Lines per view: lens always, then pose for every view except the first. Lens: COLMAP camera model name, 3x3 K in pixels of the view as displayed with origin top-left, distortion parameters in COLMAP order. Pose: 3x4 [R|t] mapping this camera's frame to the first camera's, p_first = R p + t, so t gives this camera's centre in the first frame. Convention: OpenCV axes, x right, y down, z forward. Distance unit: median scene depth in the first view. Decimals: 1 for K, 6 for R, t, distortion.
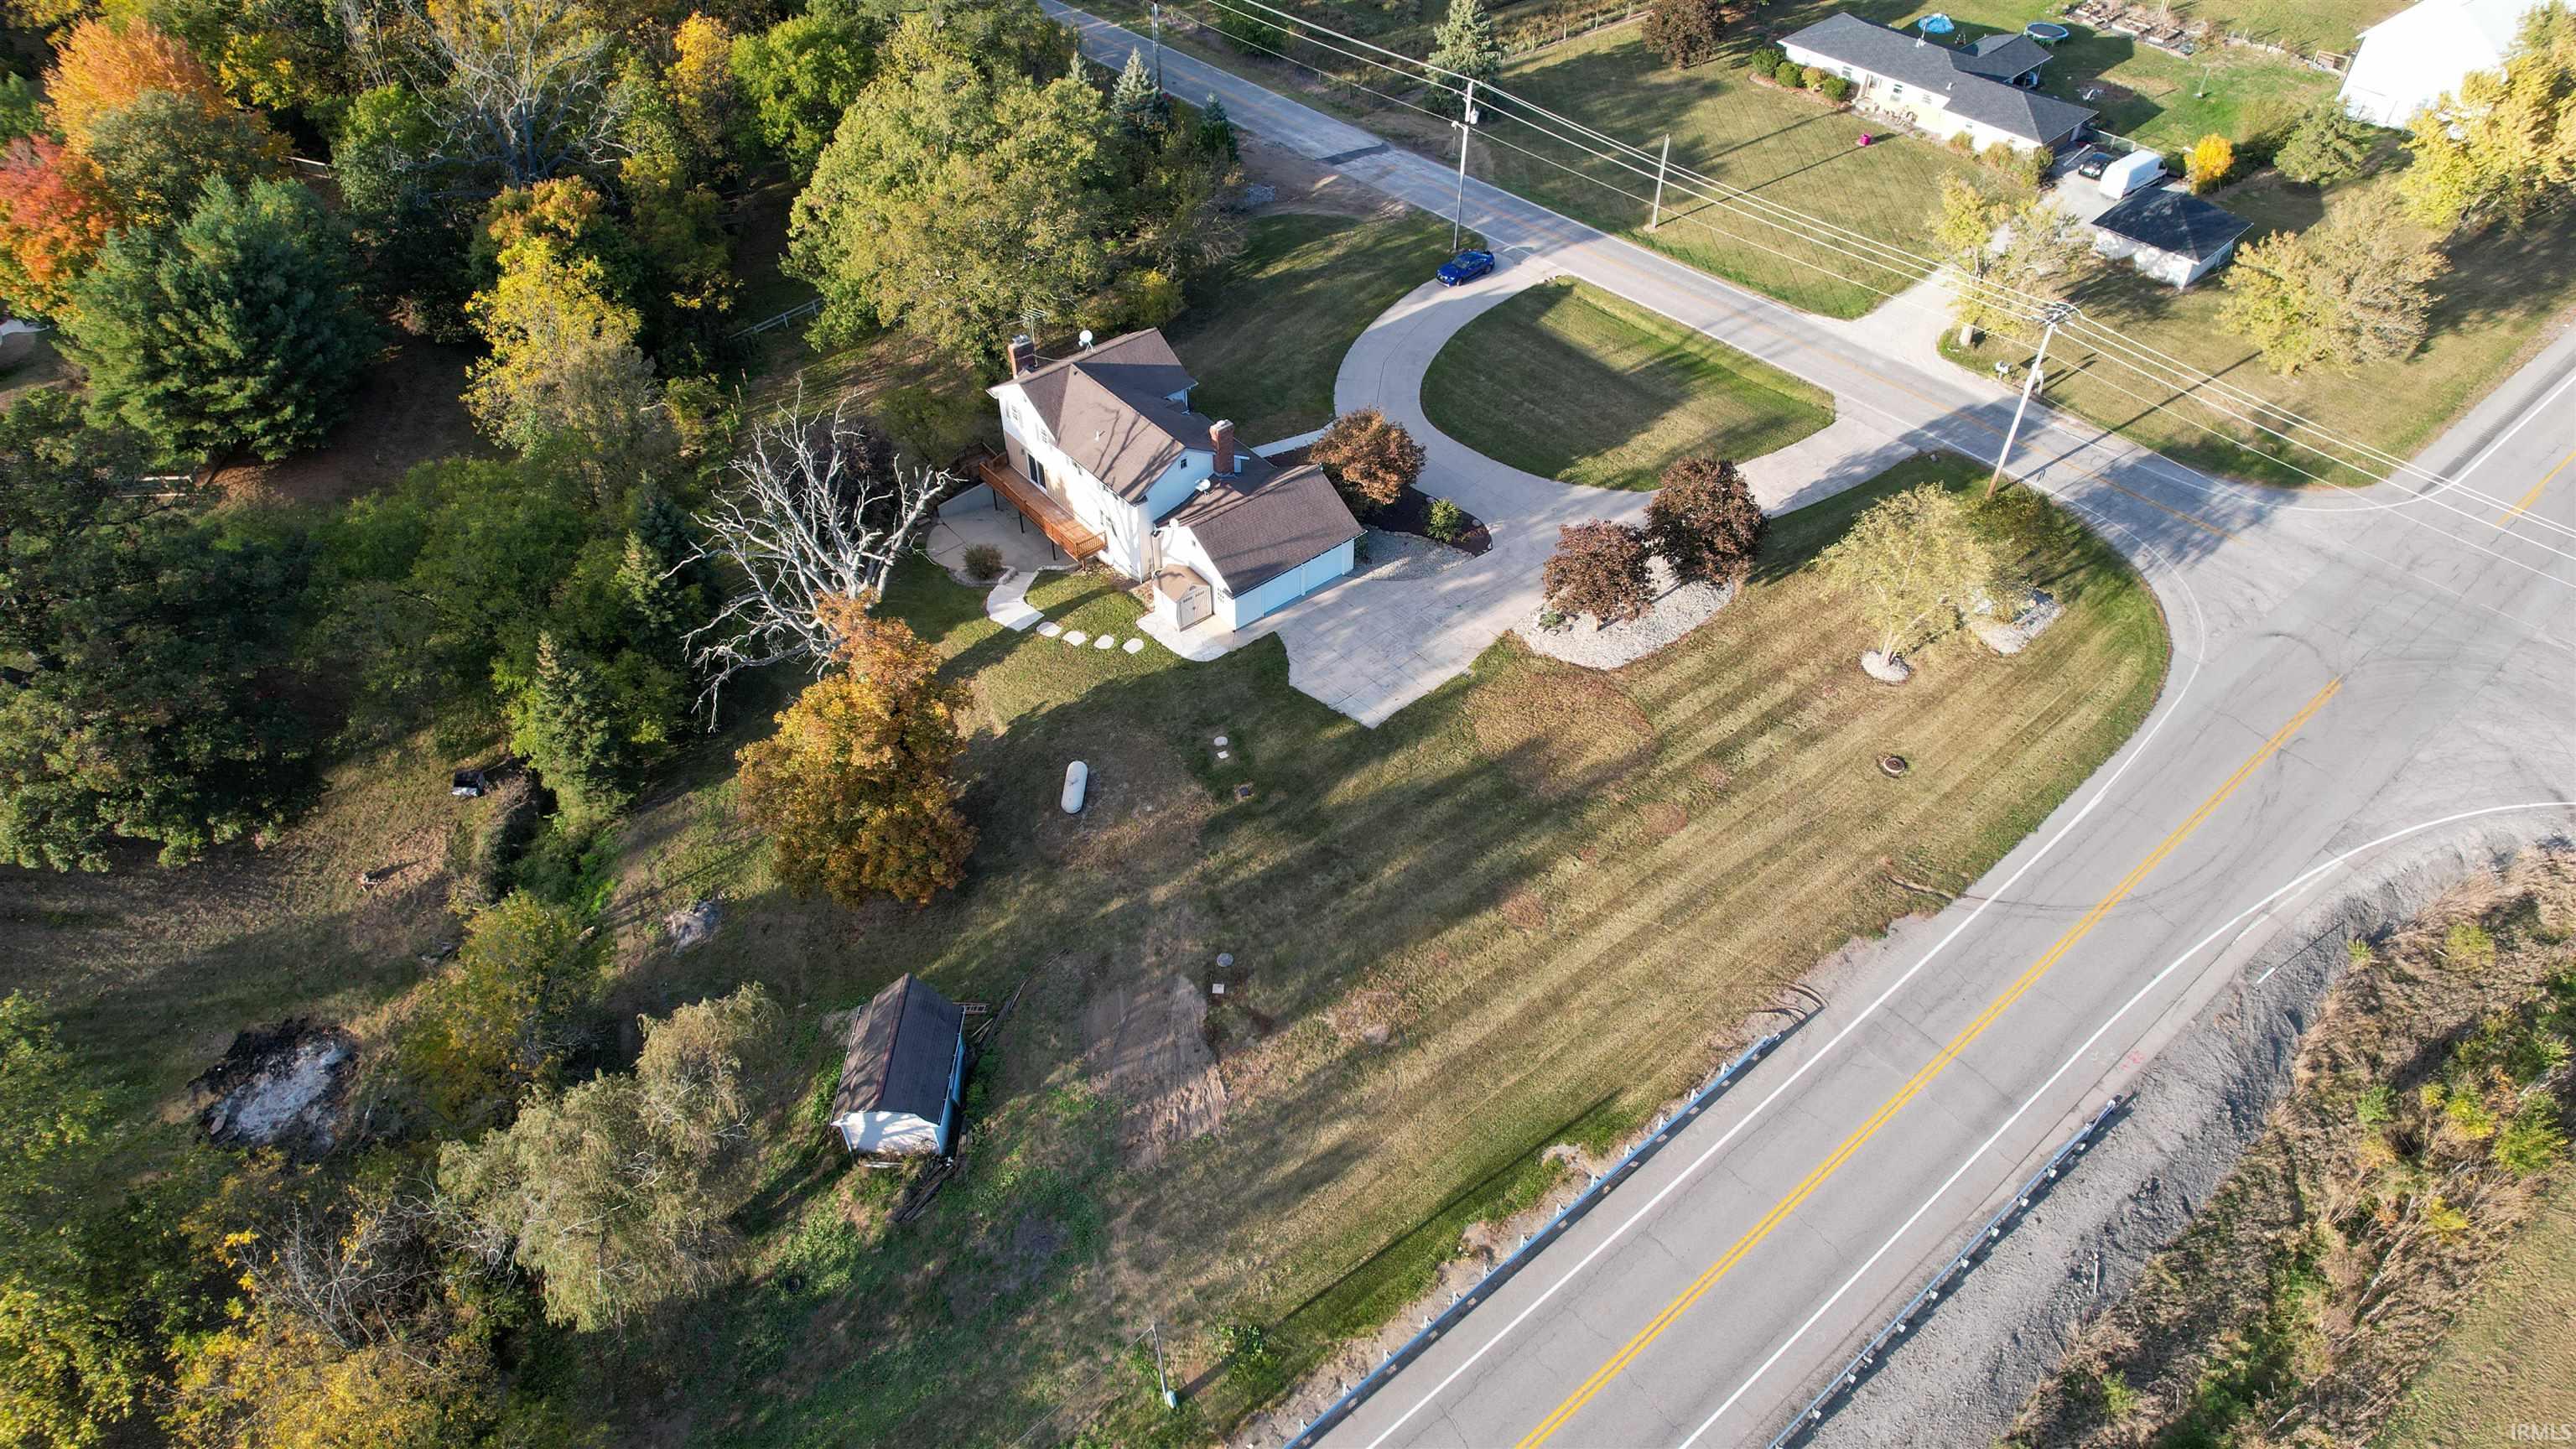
lens RADIAL K [[1646.1, 0, 1288.0], [0, 1646.1, 724.5], [0, 0, 1]] dist [-0.083678, 0.078536]
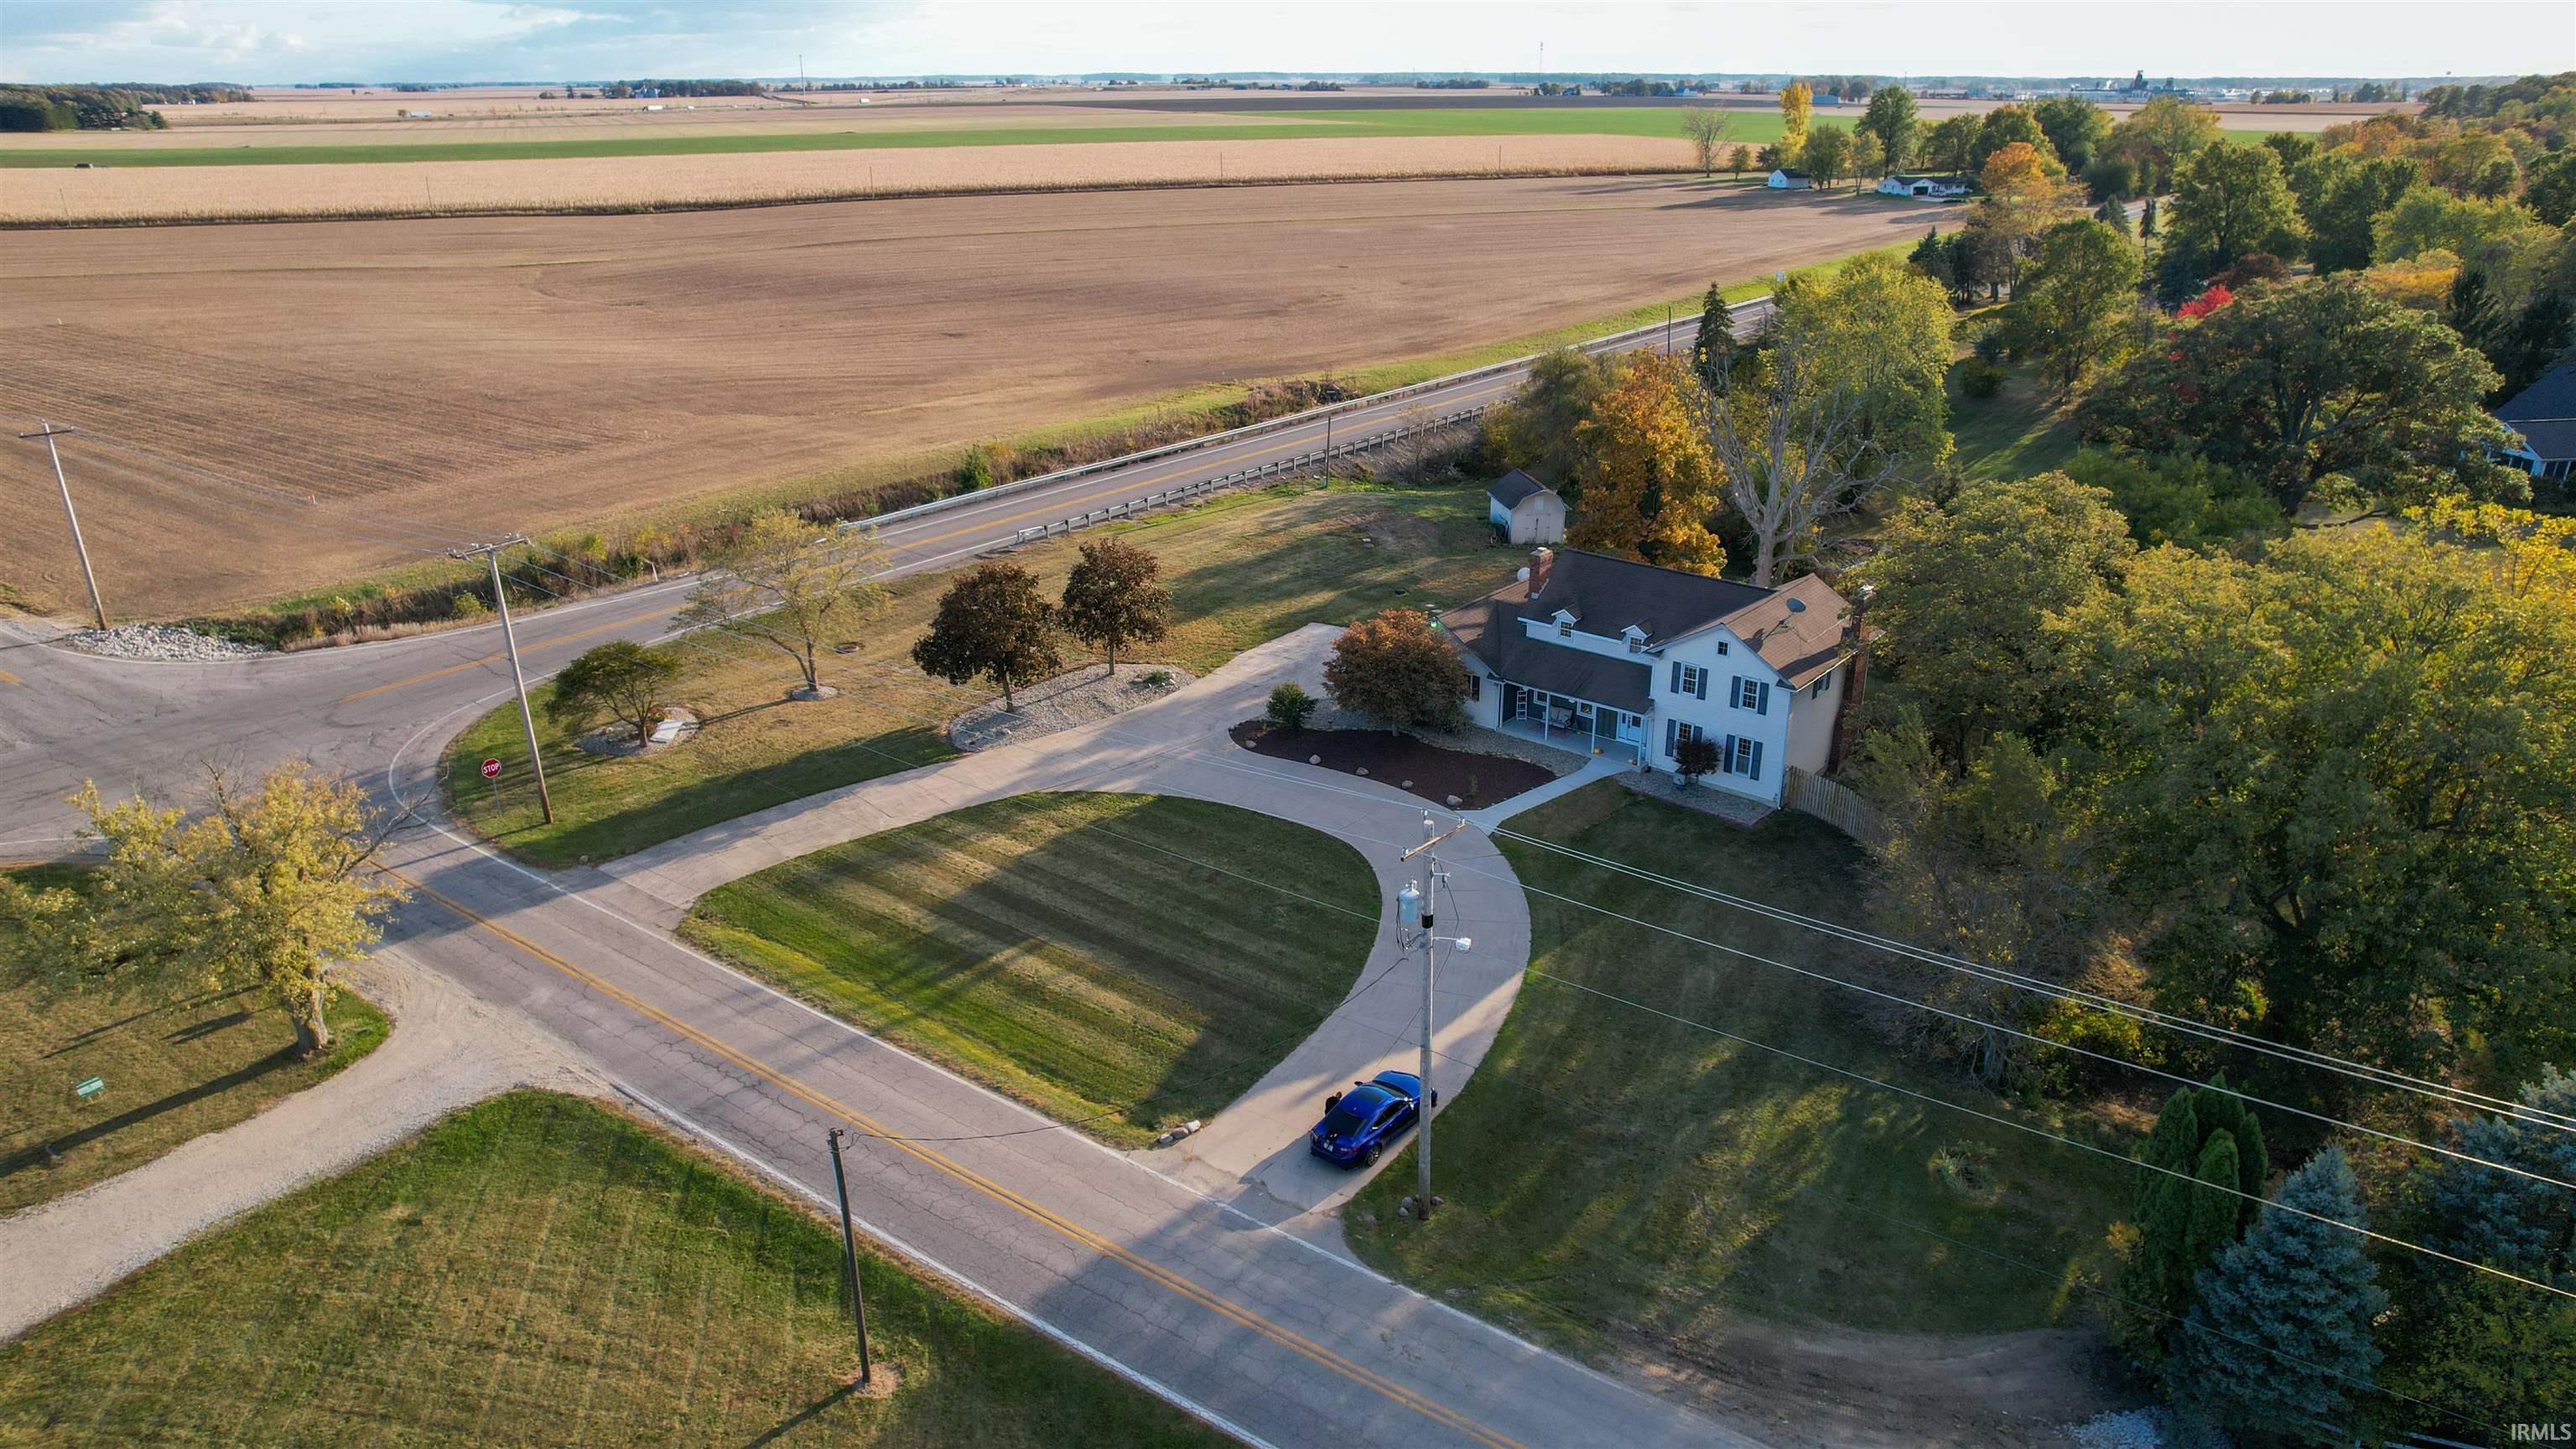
lens RADIAL K [[1646.1, 0, 1288.0], [0, 1646.1, 724.5], [0, 0, 1]] dist [-0.083678, 0.078536]
pose [[-0.979572, 0.078277, -0.185234, 0.270169], [-0.136053, 0.420328, 0.897114, -0.927068], [0.148082, 0.903990, -0.401092, 1.431275]]
